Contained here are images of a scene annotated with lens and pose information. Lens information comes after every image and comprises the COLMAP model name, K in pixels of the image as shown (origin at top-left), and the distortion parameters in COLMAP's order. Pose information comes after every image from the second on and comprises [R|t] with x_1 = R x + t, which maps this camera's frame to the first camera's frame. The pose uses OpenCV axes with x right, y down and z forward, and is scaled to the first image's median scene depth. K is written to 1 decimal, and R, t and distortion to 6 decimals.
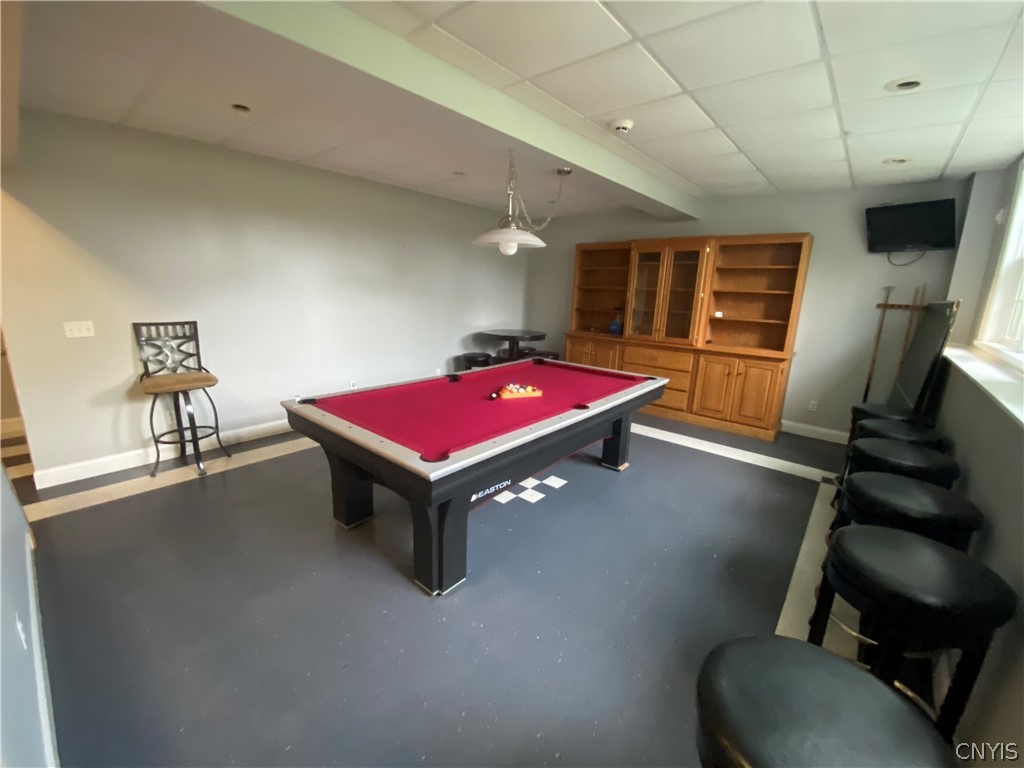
lens RADIAL K [[421.6, 0, 512.9], [0, 421.6, 383.7], [0, 0, 1]] dist [-0.001025, -0.000084]
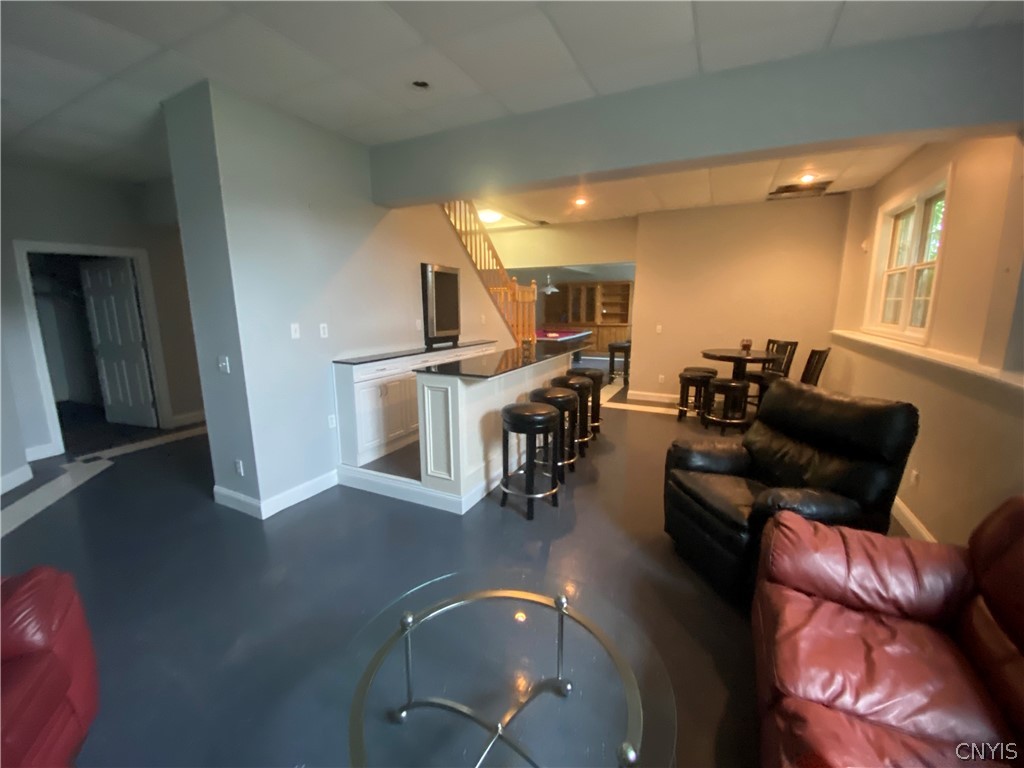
lens RADIAL K [[421.6, 0, 513.2], [0, 421.6, 383.2], [0, 0, 1]] dist [-0.001025, -0.000084]
pose [[0.969724, -0.081891, 0.230063, -0.679417], [0.091867, 0.995225, -0.032971, 0.304927], [-0.226265, 0.053108, 0.972617, -1.351413]]
